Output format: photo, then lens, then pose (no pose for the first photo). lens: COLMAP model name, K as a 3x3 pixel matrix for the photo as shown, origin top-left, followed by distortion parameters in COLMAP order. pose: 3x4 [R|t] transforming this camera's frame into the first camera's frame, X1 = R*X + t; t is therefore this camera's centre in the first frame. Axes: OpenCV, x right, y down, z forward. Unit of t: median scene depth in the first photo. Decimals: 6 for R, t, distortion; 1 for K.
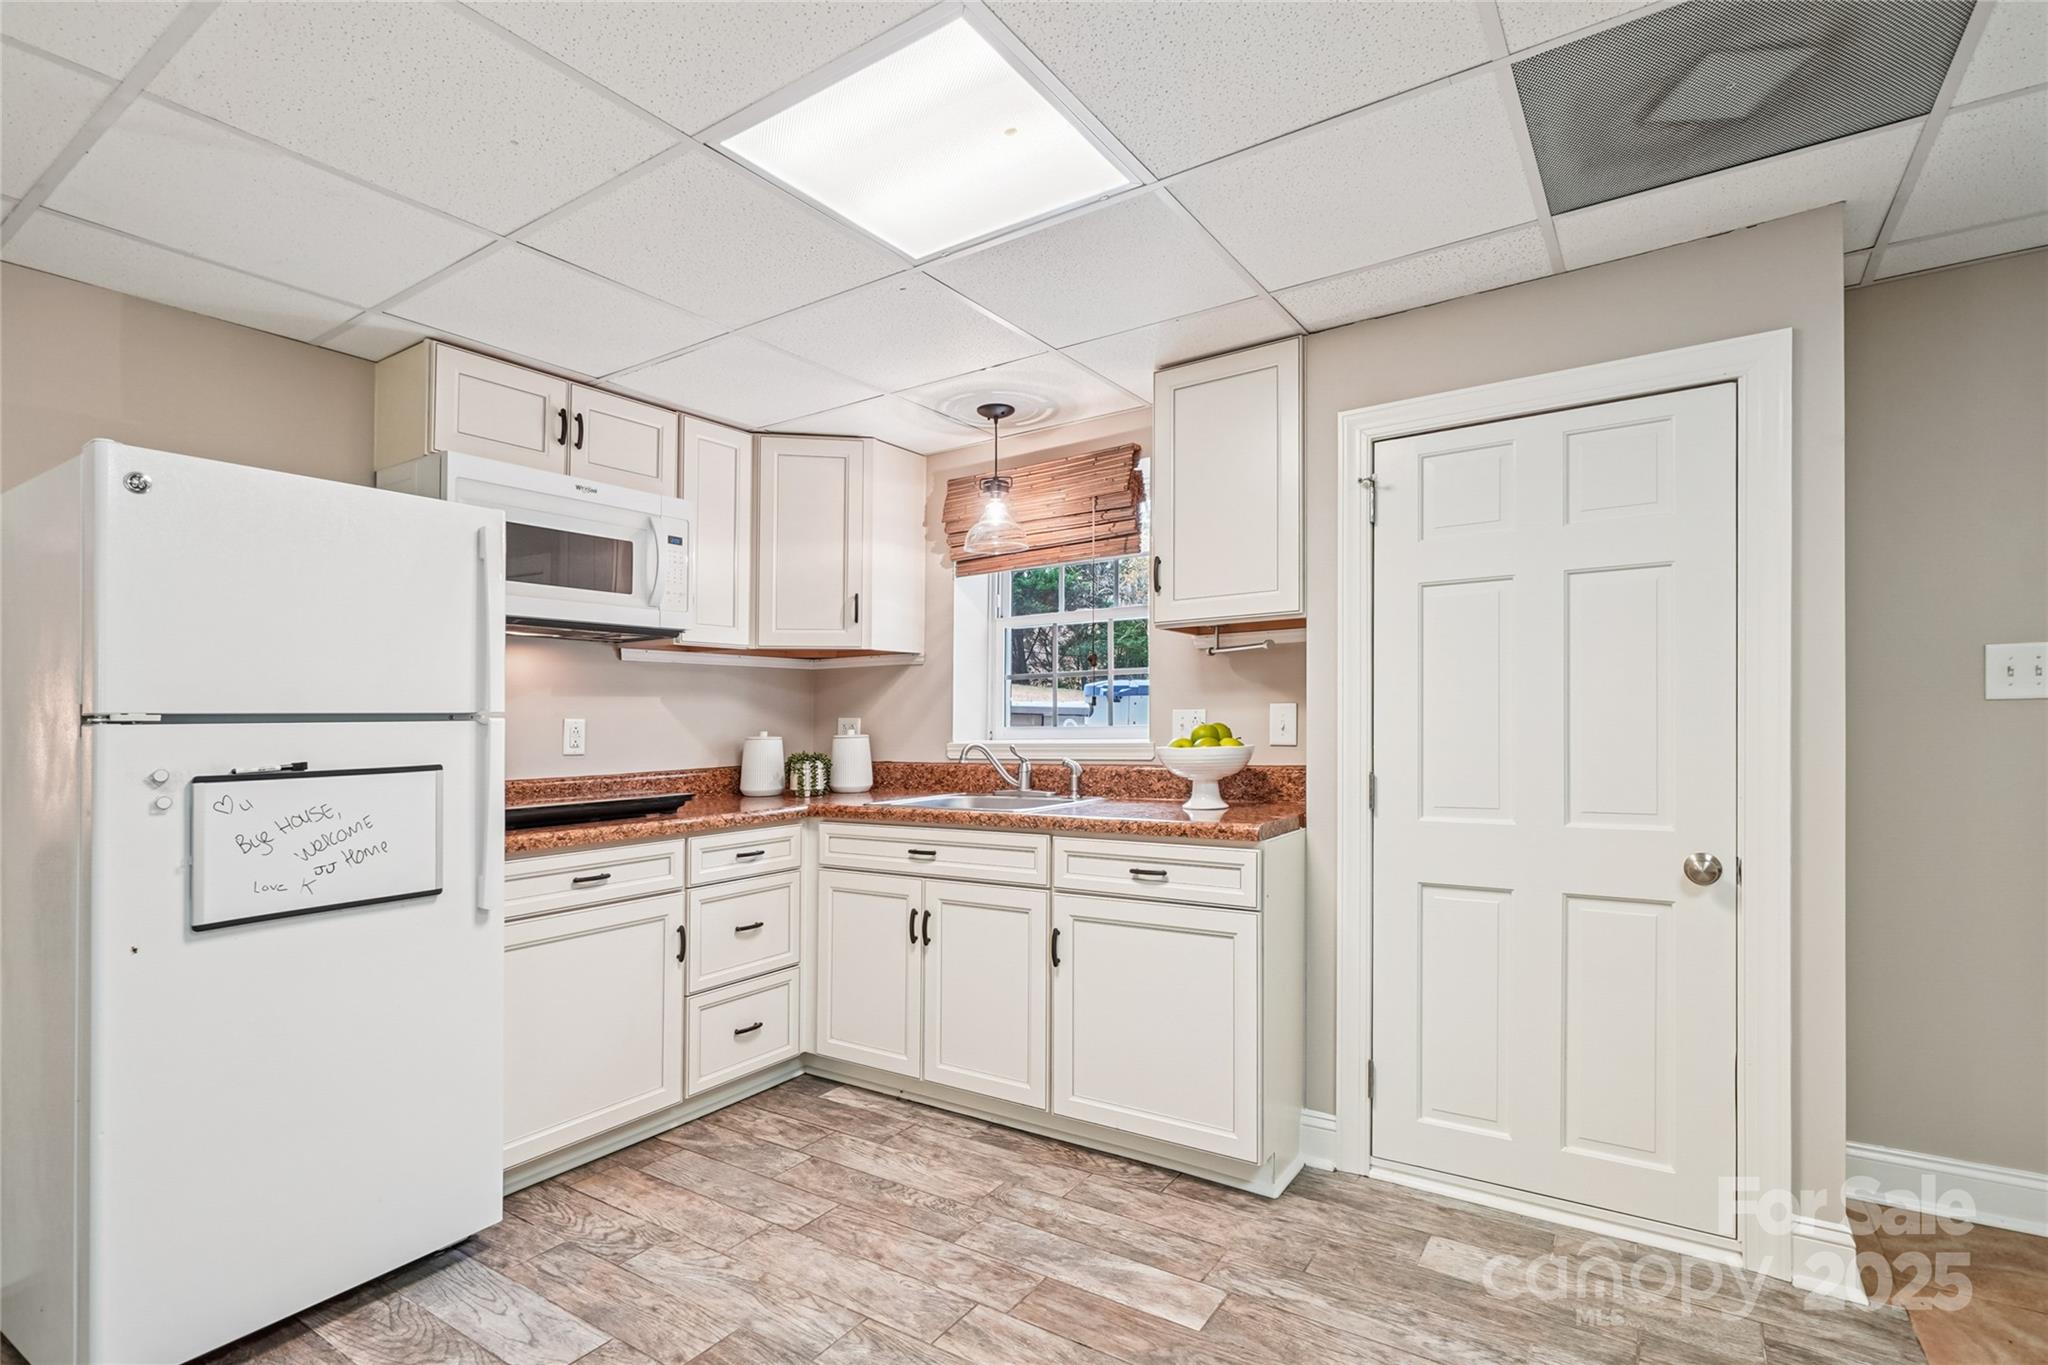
lens RADIAL K [[986.0, 0, 1018.7], [0, 986.0, 689.7], [0, 0, 1]] dist [0.002240, 0.000493]
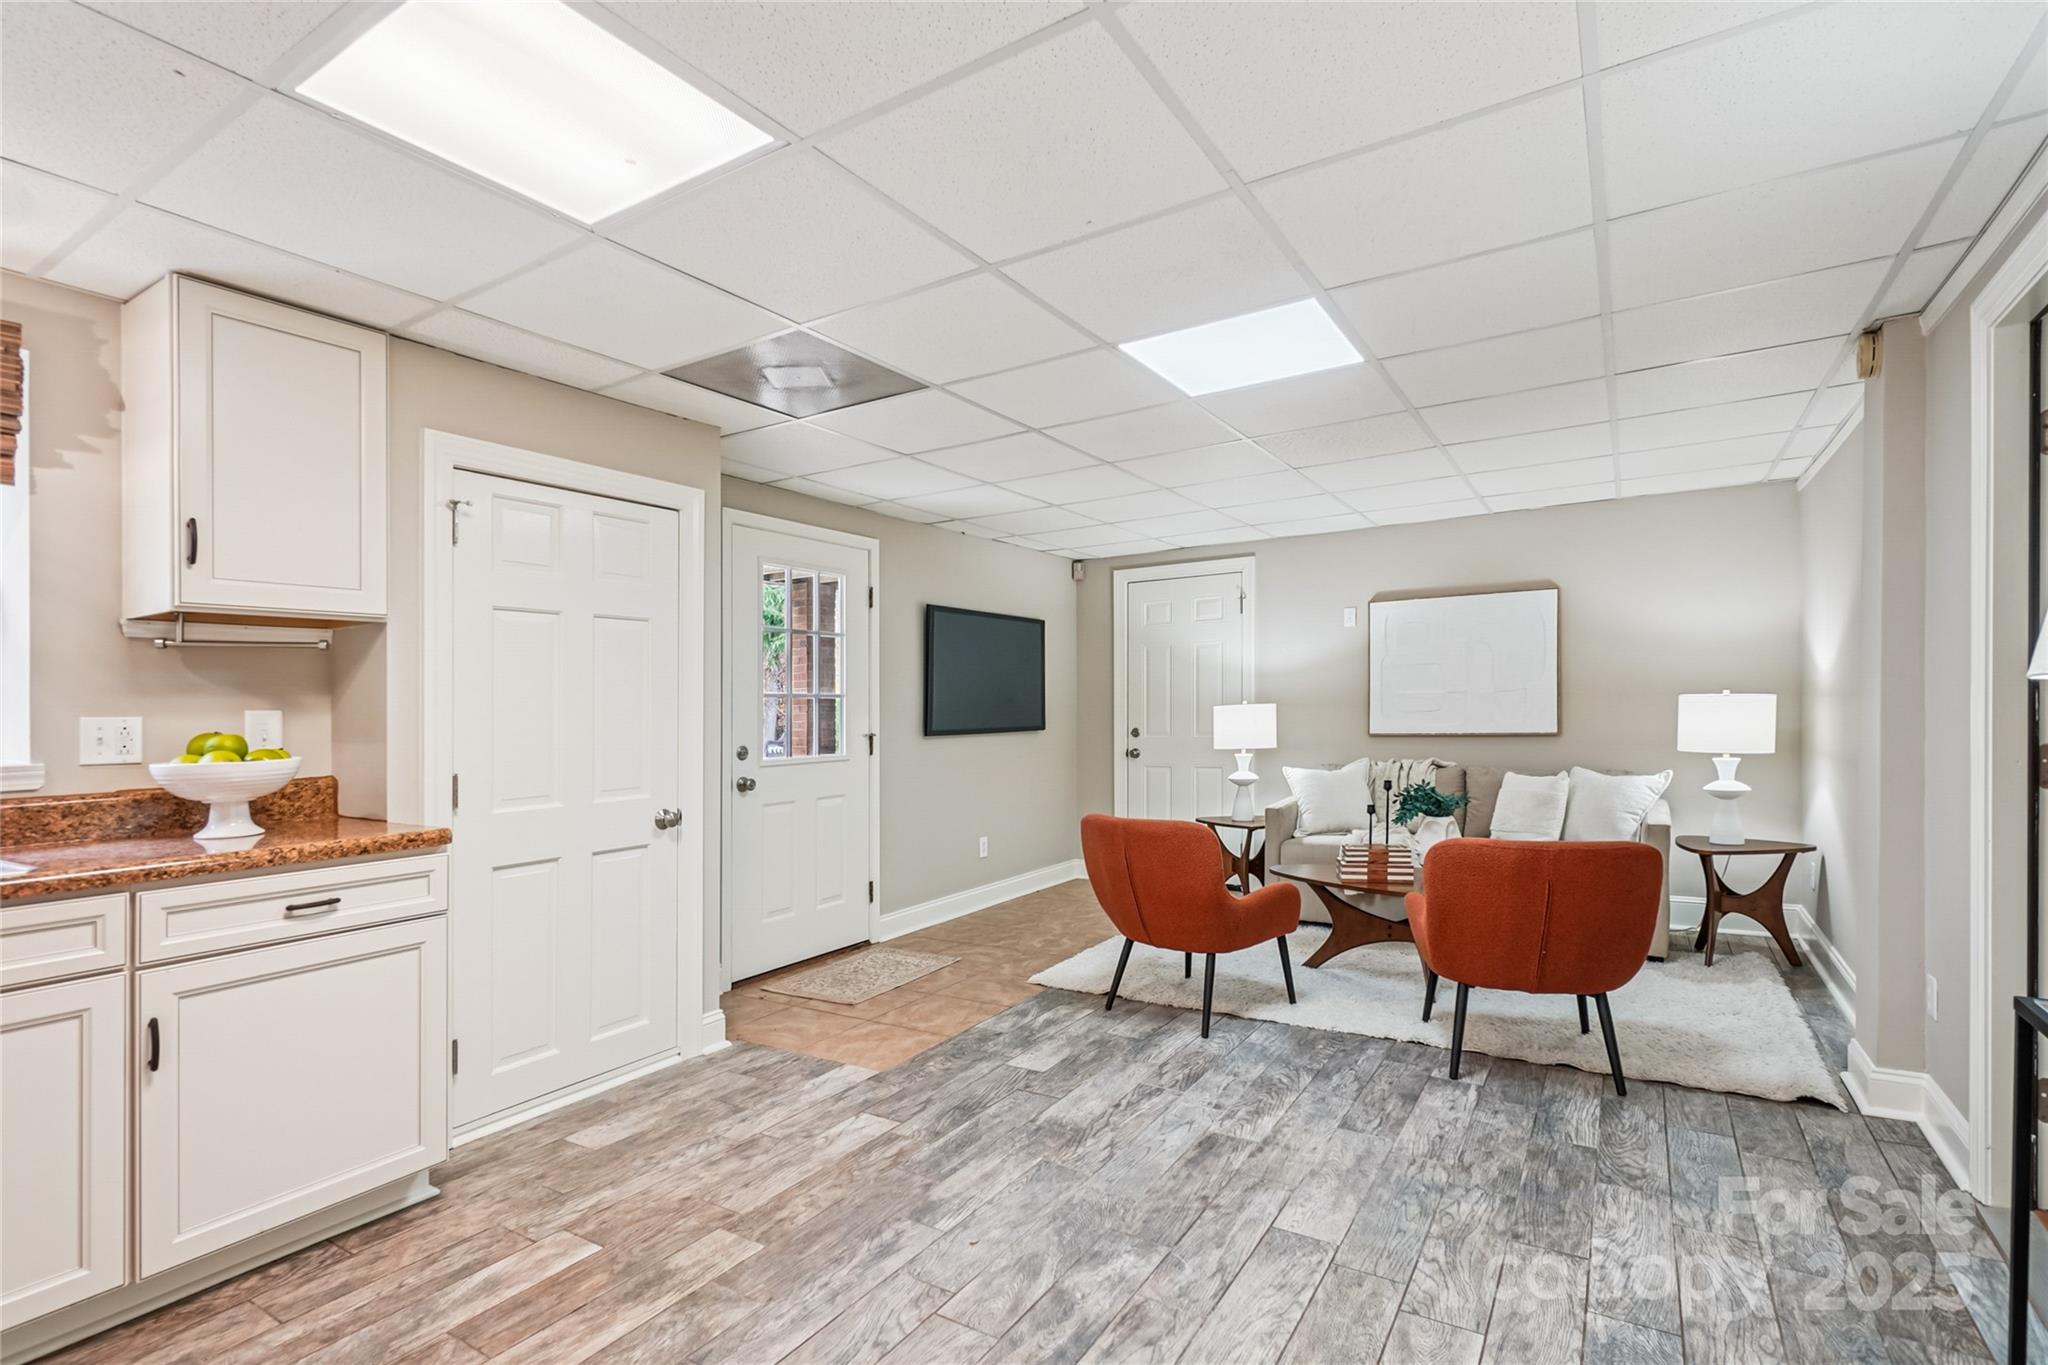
lens RADIAL K [[981.0, 0, 1018.4], [0, 981.0, 736.6], [0, 0, 1]] dist [0.000104, 0.000235]
pose [[-0.032522, -0.011232, 0.999408, -0.753749], [-0.009174, 0.999898, 0.010939, 0.025317], [-0.999429, -0.008813, -0.032621, 0.428825]]
